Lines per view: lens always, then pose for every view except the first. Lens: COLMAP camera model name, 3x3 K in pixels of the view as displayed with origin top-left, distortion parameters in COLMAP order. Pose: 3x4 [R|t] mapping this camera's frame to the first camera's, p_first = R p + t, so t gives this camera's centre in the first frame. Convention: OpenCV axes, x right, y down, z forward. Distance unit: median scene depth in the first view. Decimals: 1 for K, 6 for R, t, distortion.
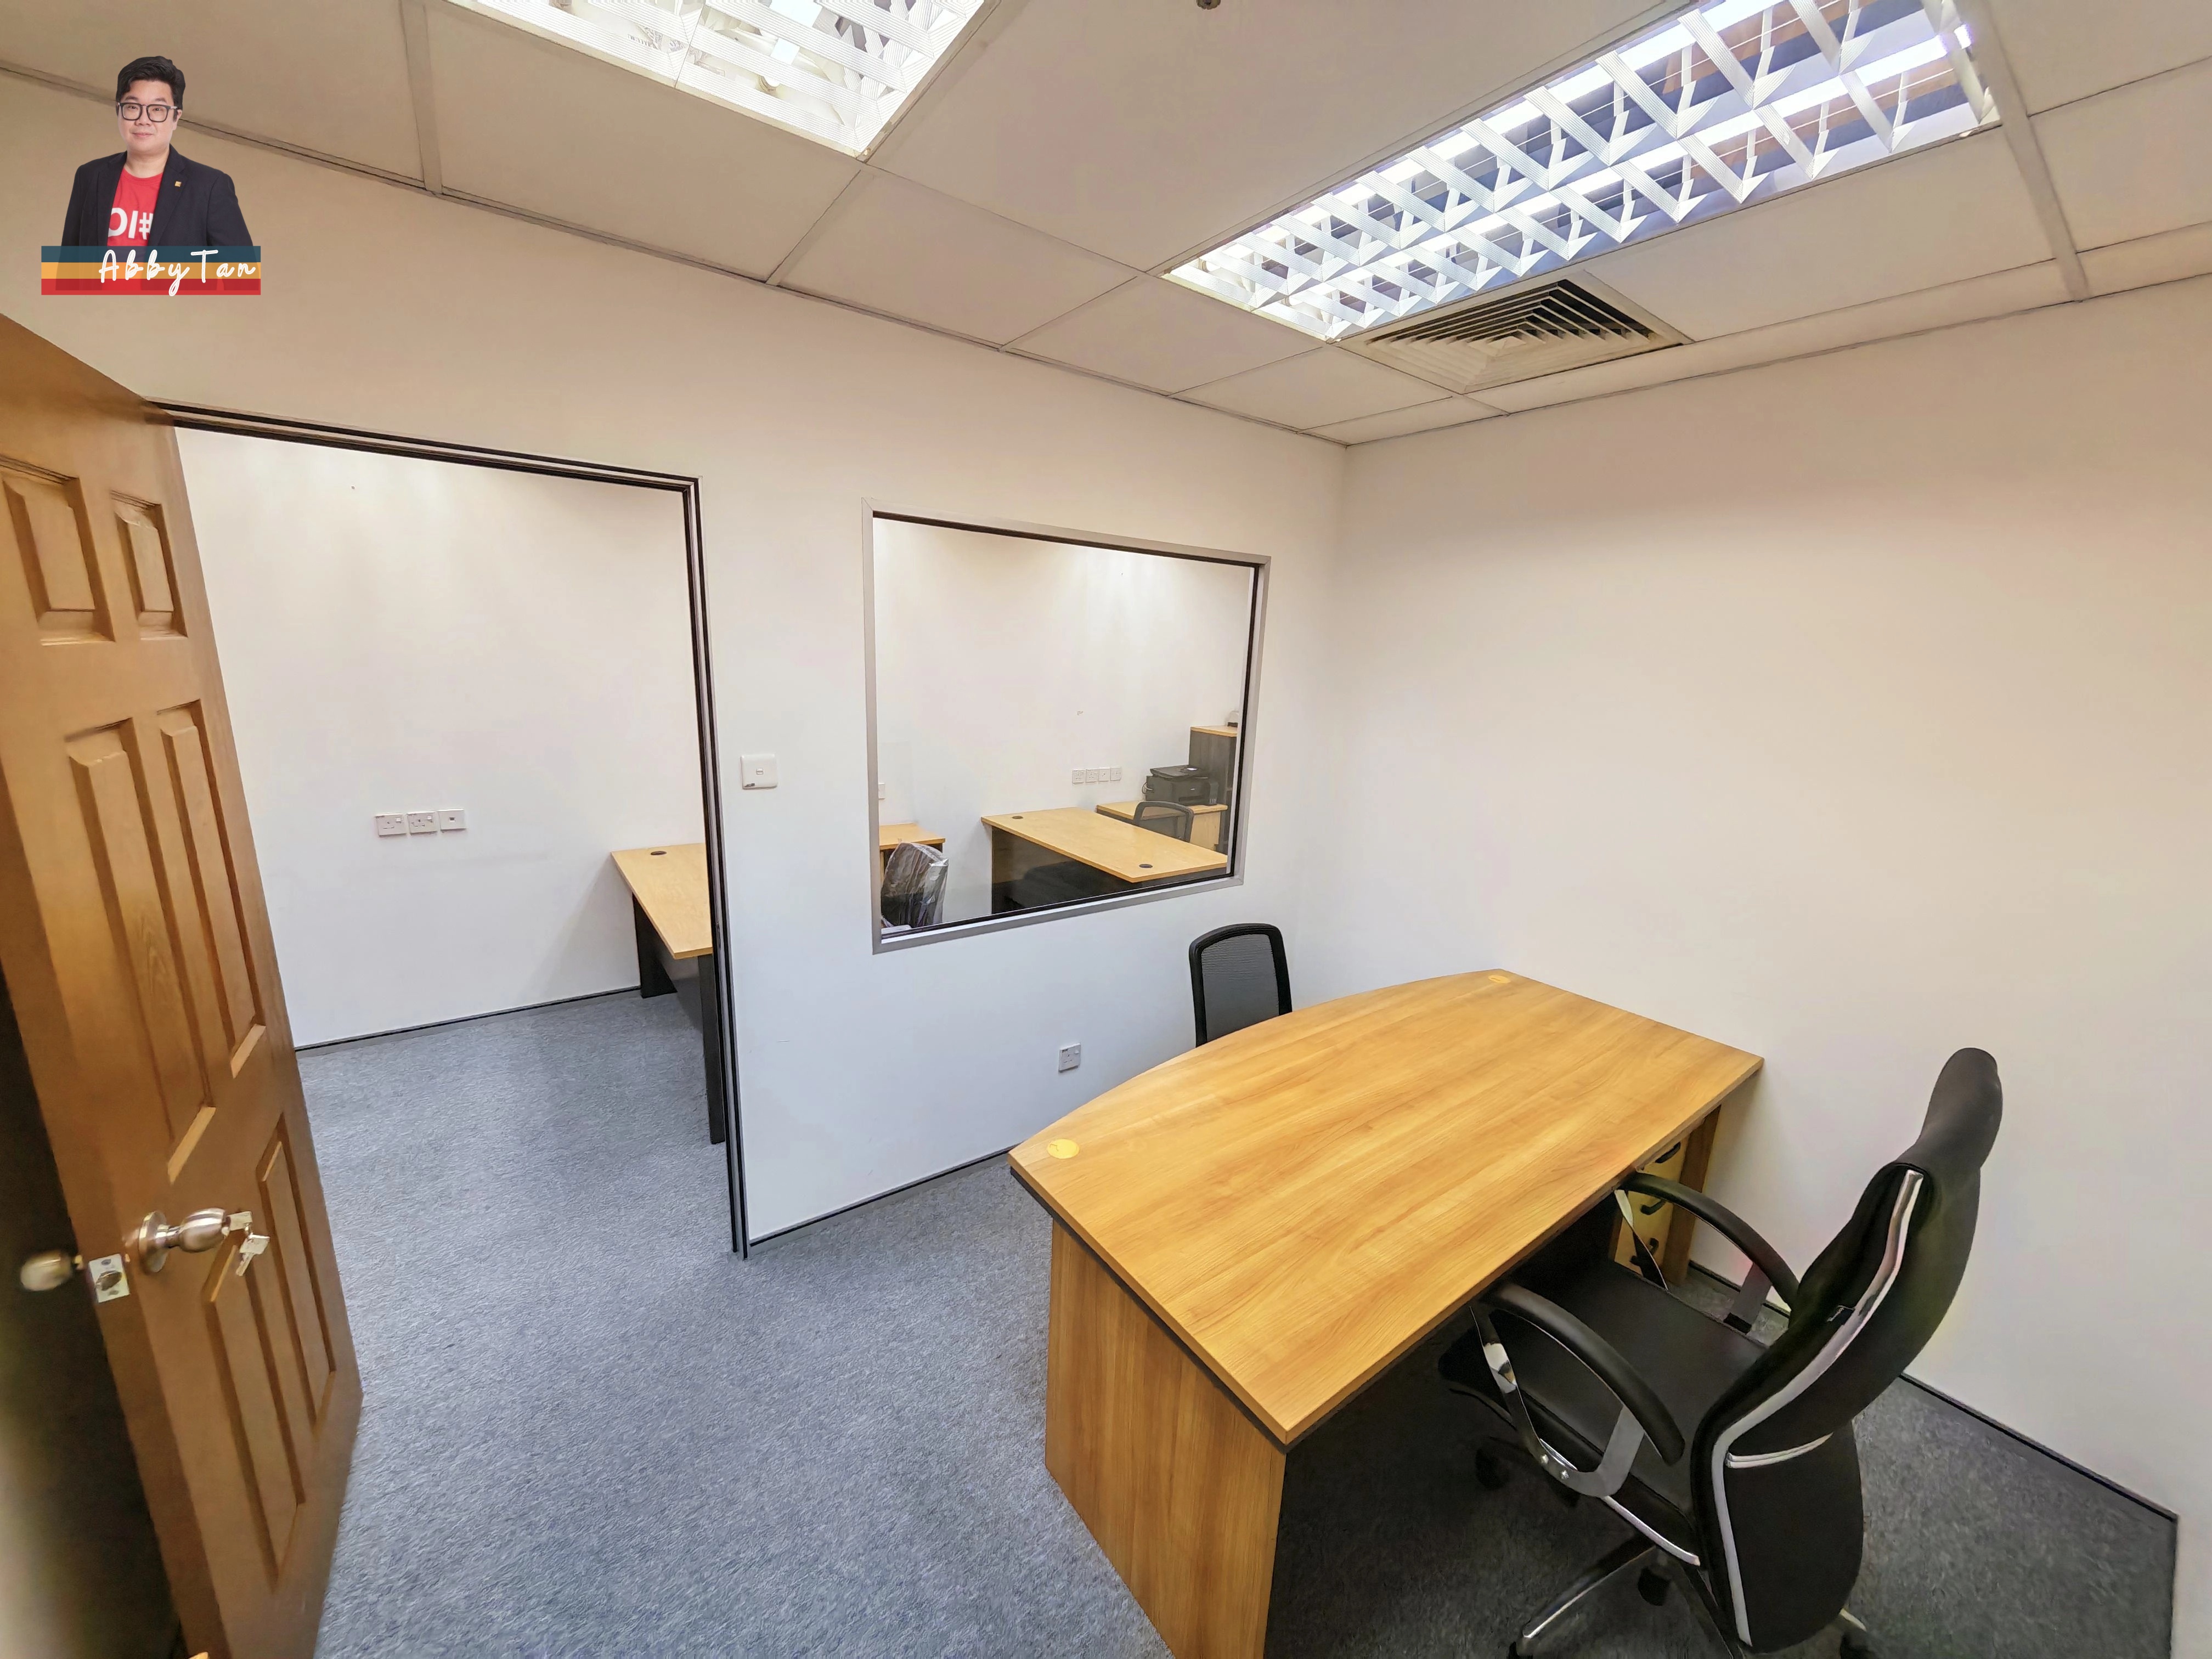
lens RADIAL K [[818.8, 0, 1103.8], [0, 818.8, 831.8], [0, 0, 1]] dist [-0.002348, -0.000028]
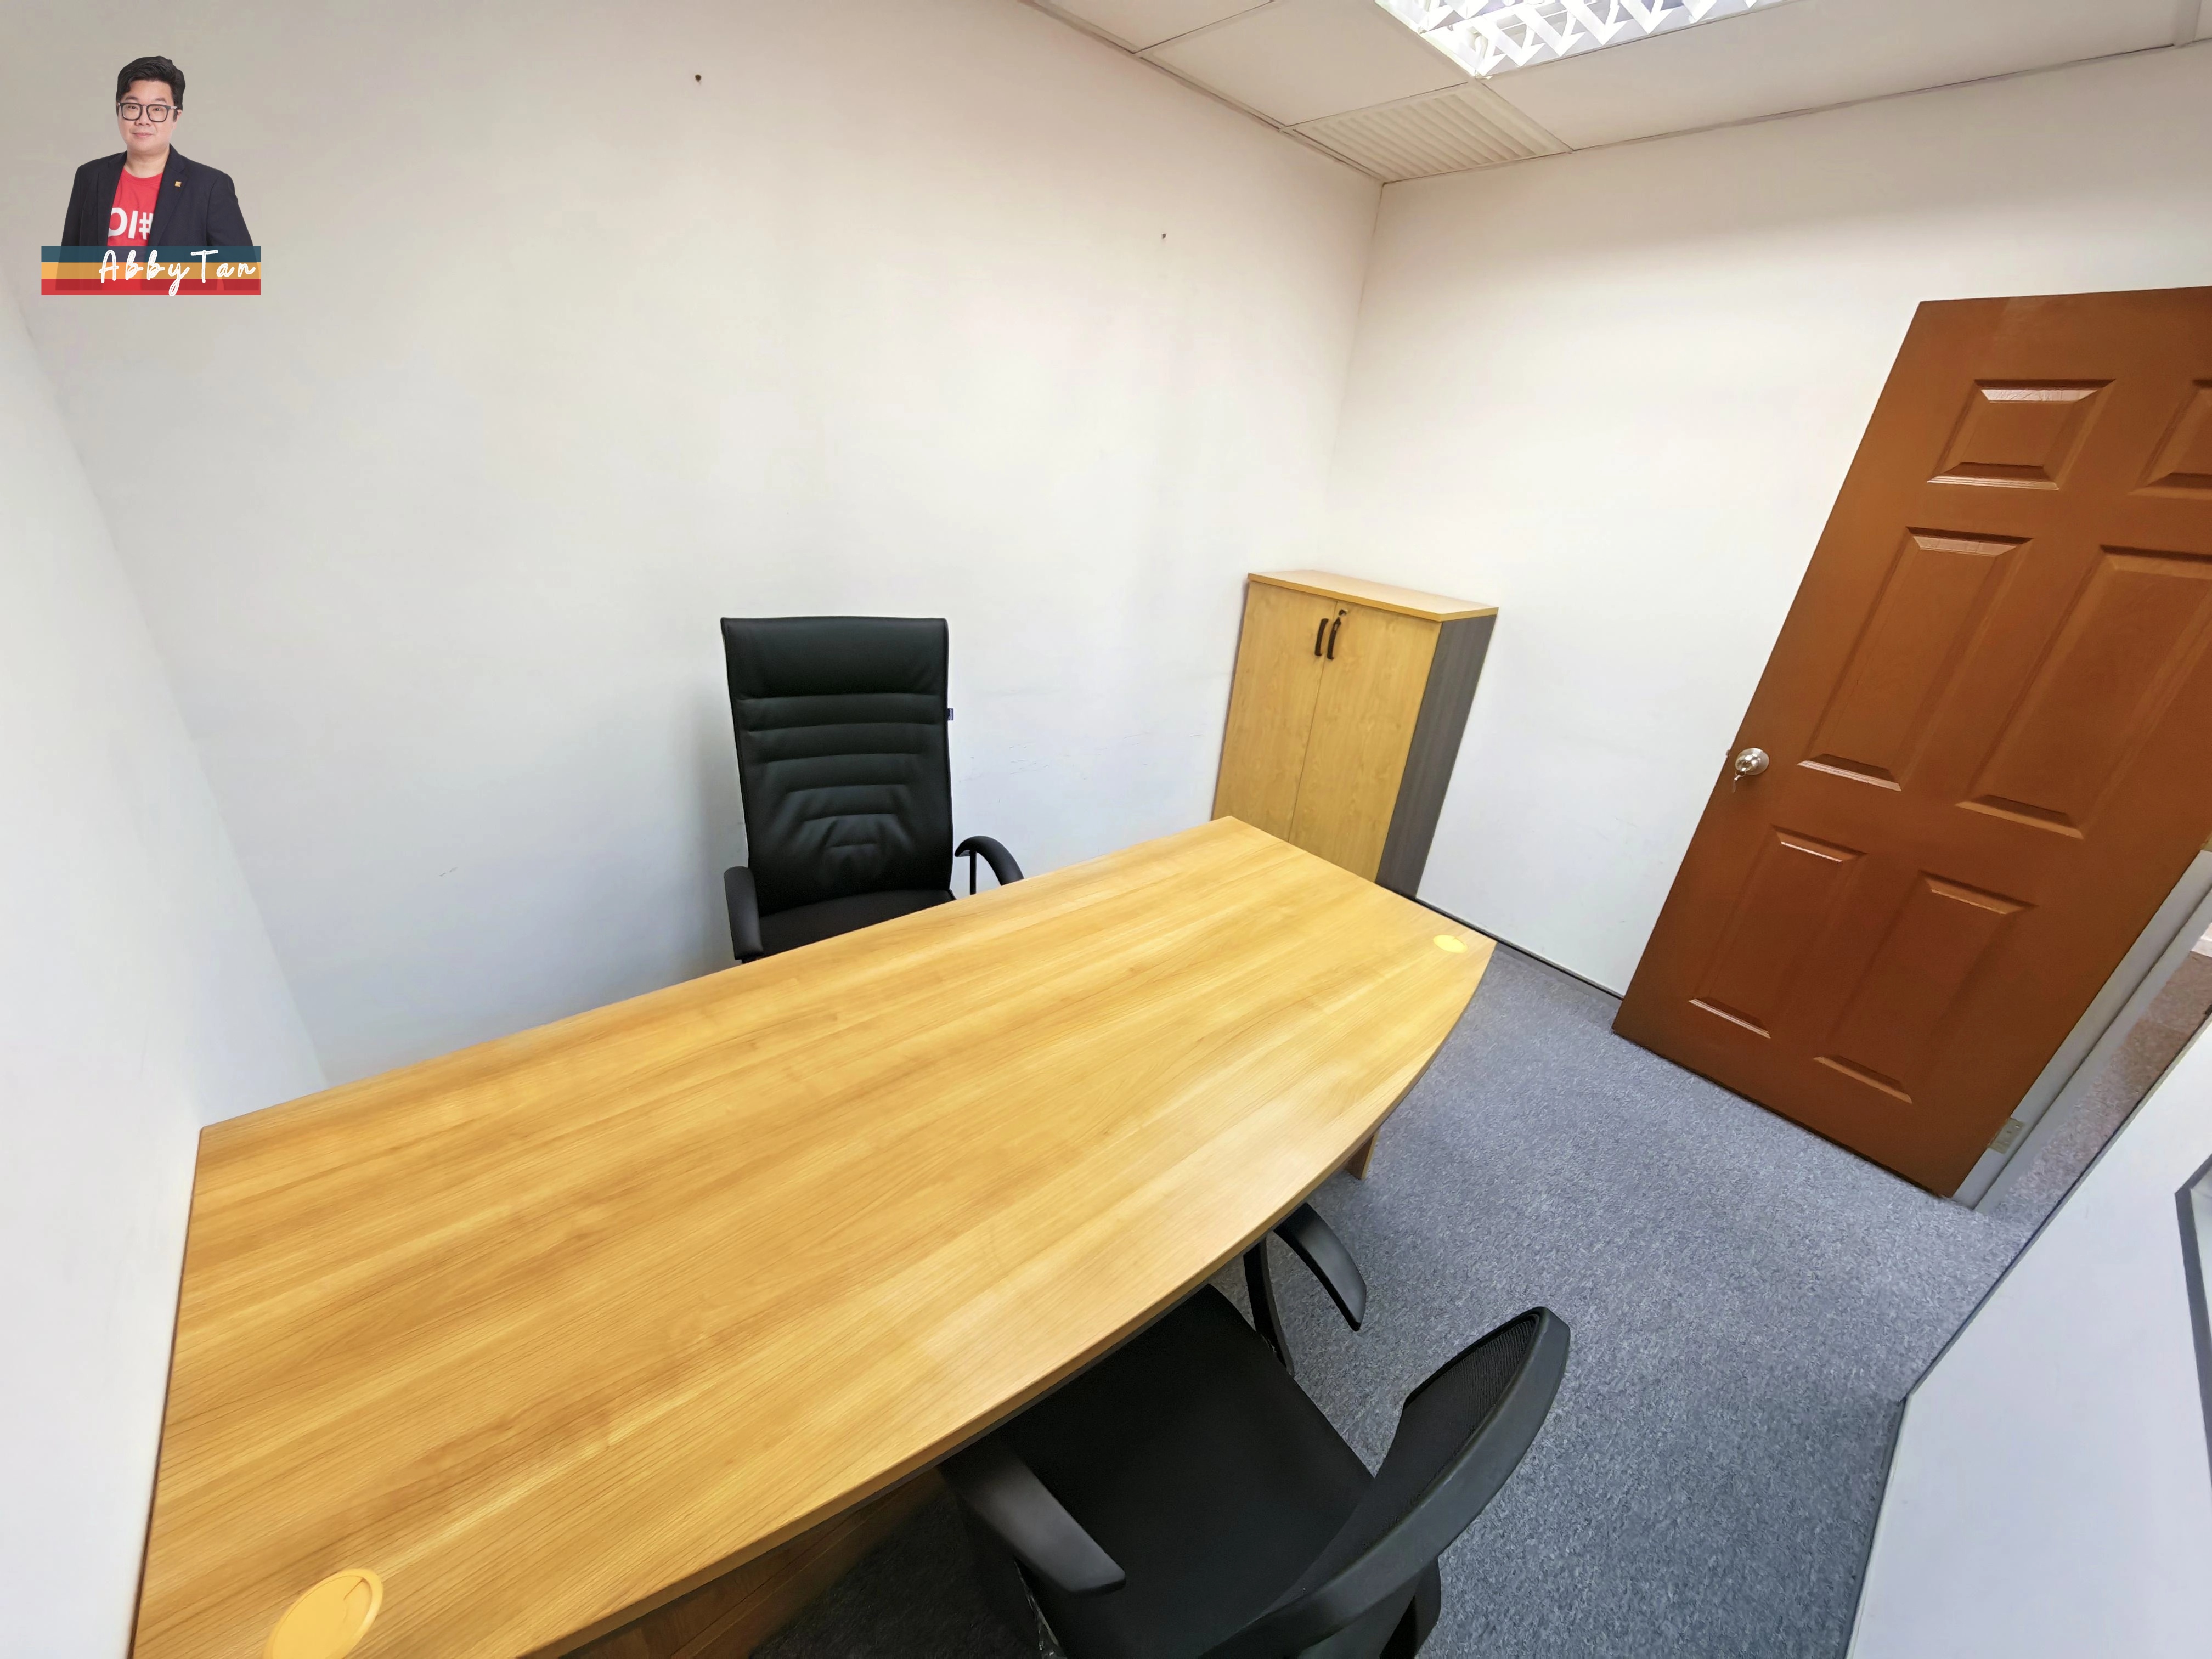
lens RADIAL K [[818.8, 0, 1103.7], [0, 818.8, 831.6], [0, 0, 1]] dist [-0.002348, -0.000028]
pose [[-0.988298, -0.086661, -0.125527, 0.456396], [-0.145291, 0.785422, 0.601666, -0.234284], [0.046450, 0.612864, -0.788822, 1.522803]]
